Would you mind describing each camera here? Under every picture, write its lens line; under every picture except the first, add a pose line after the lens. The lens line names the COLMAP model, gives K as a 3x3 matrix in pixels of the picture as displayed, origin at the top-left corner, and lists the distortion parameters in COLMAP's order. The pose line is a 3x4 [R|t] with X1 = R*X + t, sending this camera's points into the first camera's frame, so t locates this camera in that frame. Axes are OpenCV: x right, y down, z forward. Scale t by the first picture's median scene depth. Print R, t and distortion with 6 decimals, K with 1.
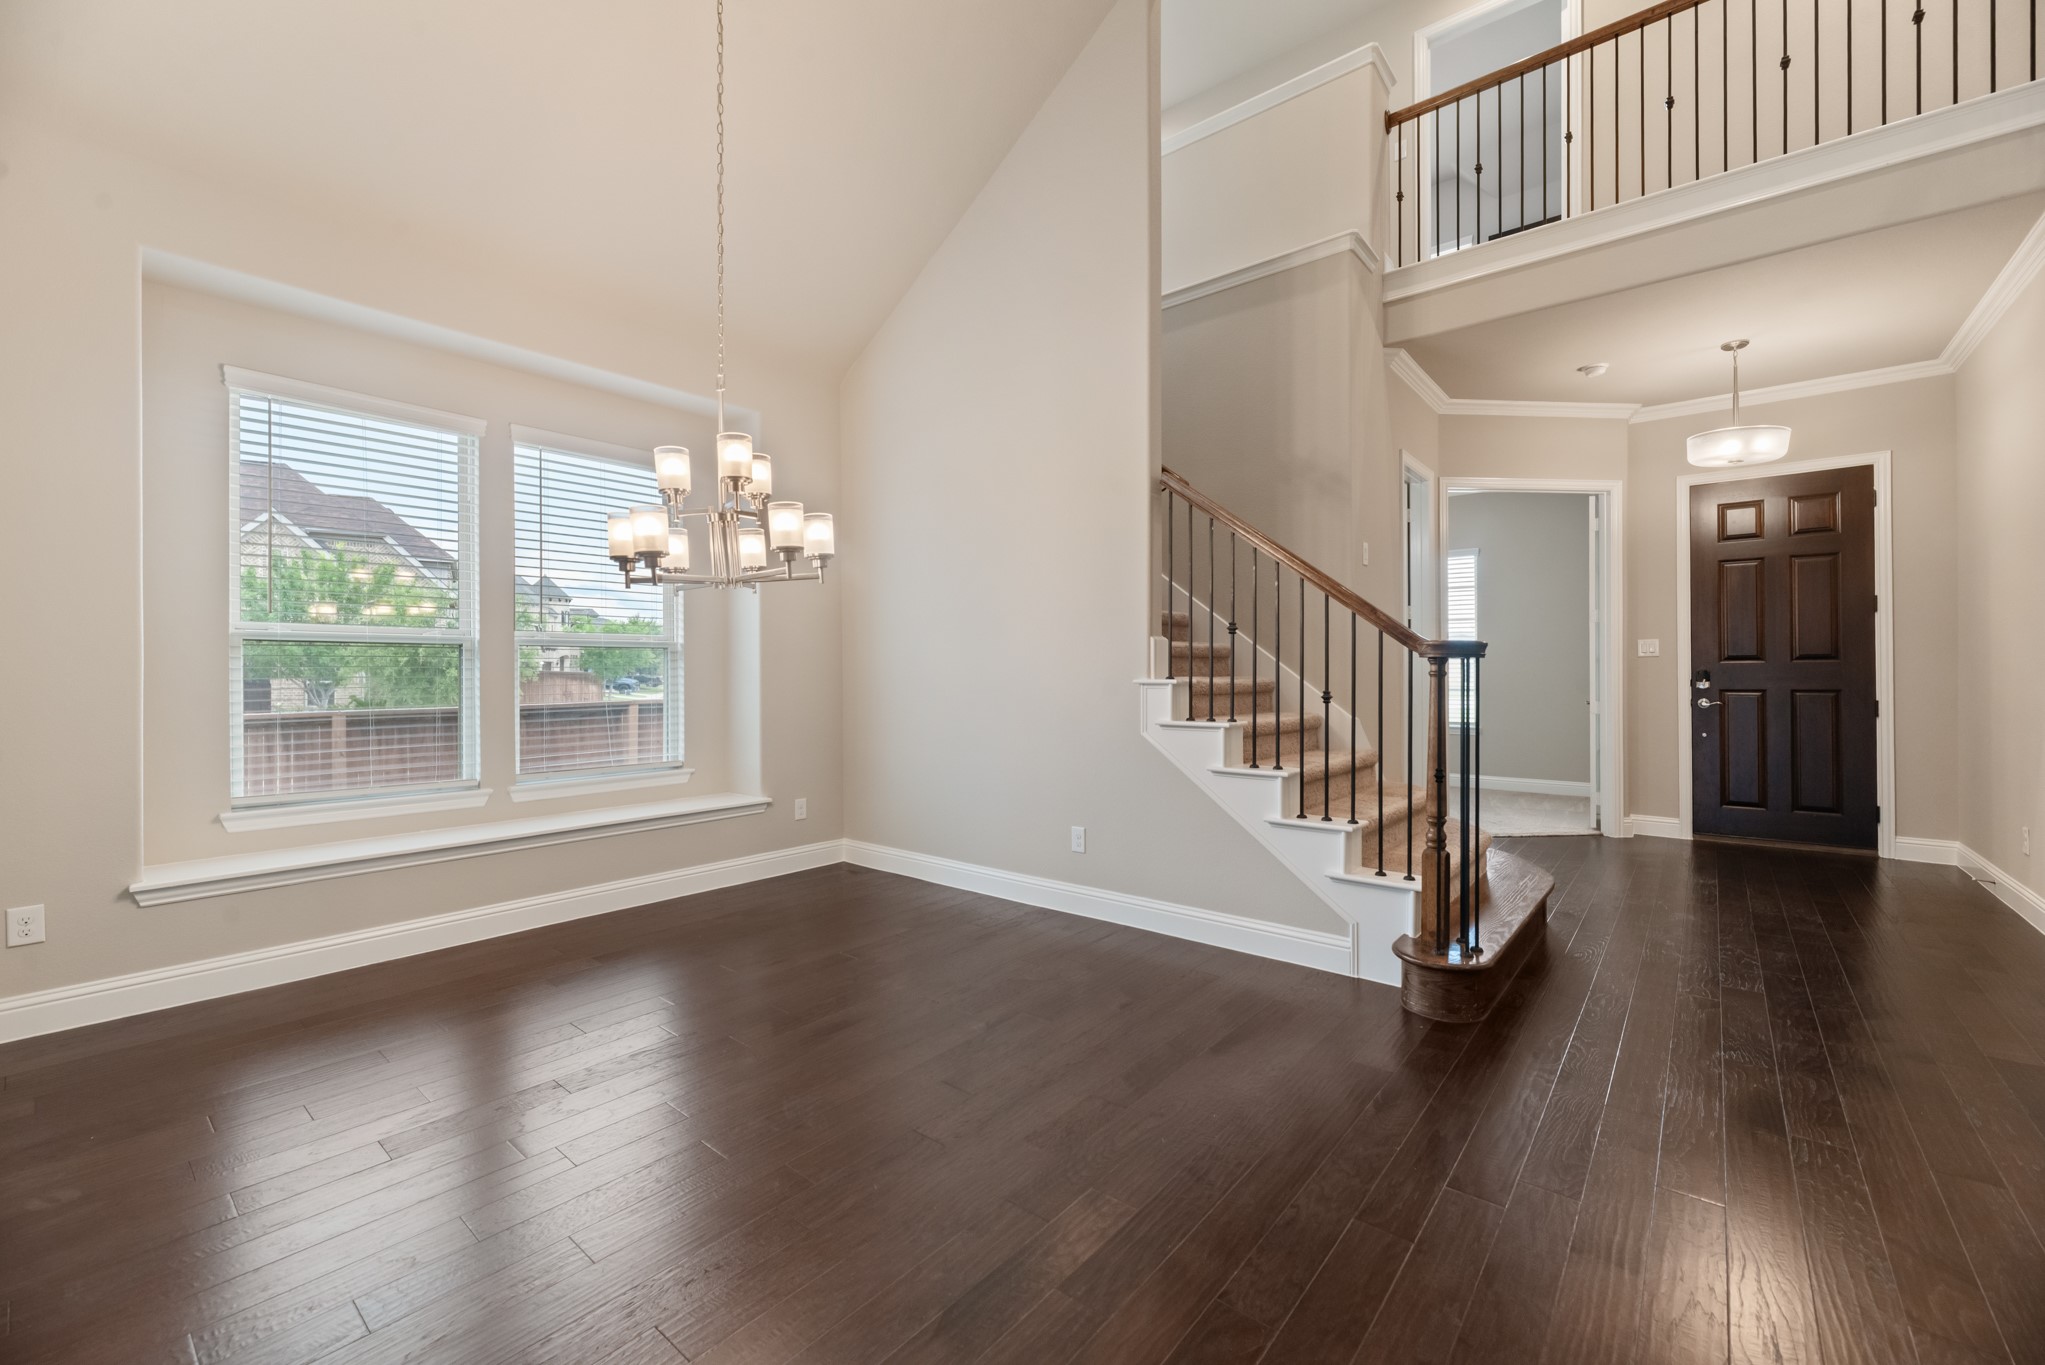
lens RADIAL K [[834.9, 0, 1024.1], [0, 834.9, 673.1], [0, 0, 1]] dist [-0.000456, 0.000011]
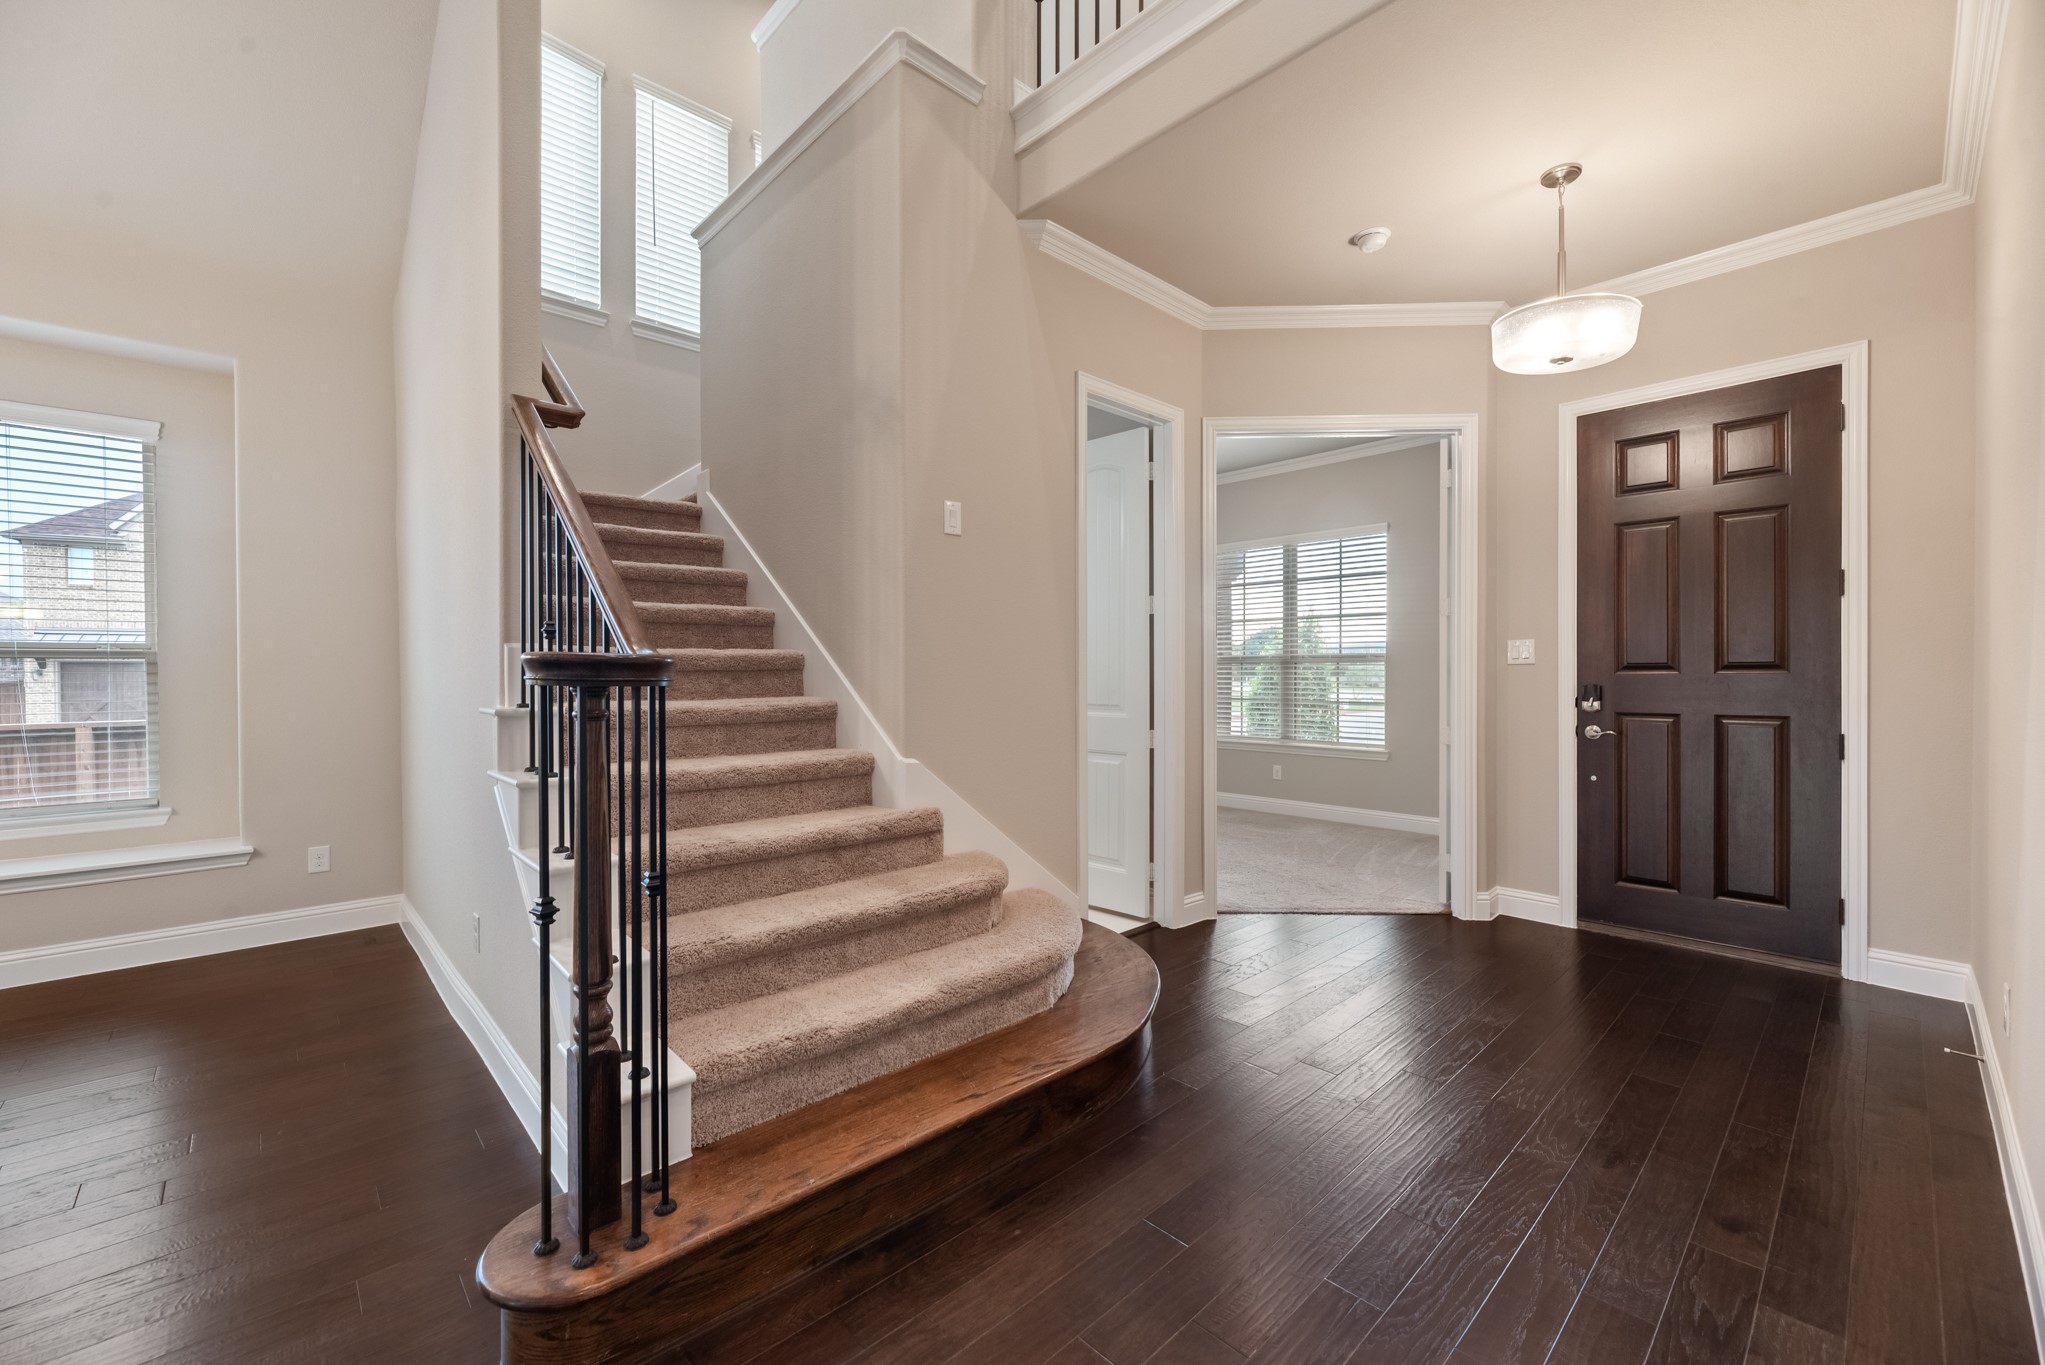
lens RADIAL K [[824.8, 0, 1022.5], [0, 824.8, 682.5], [0, 0, 1]] dist [-0.001516, -0.000039]
pose [[0.991961, 0.001265, -0.126537, 0.449524], [0.000104, 0.999941, 0.010819, -0.012700], [0.126543, -0.010745, 0.991903, 0.276902]]
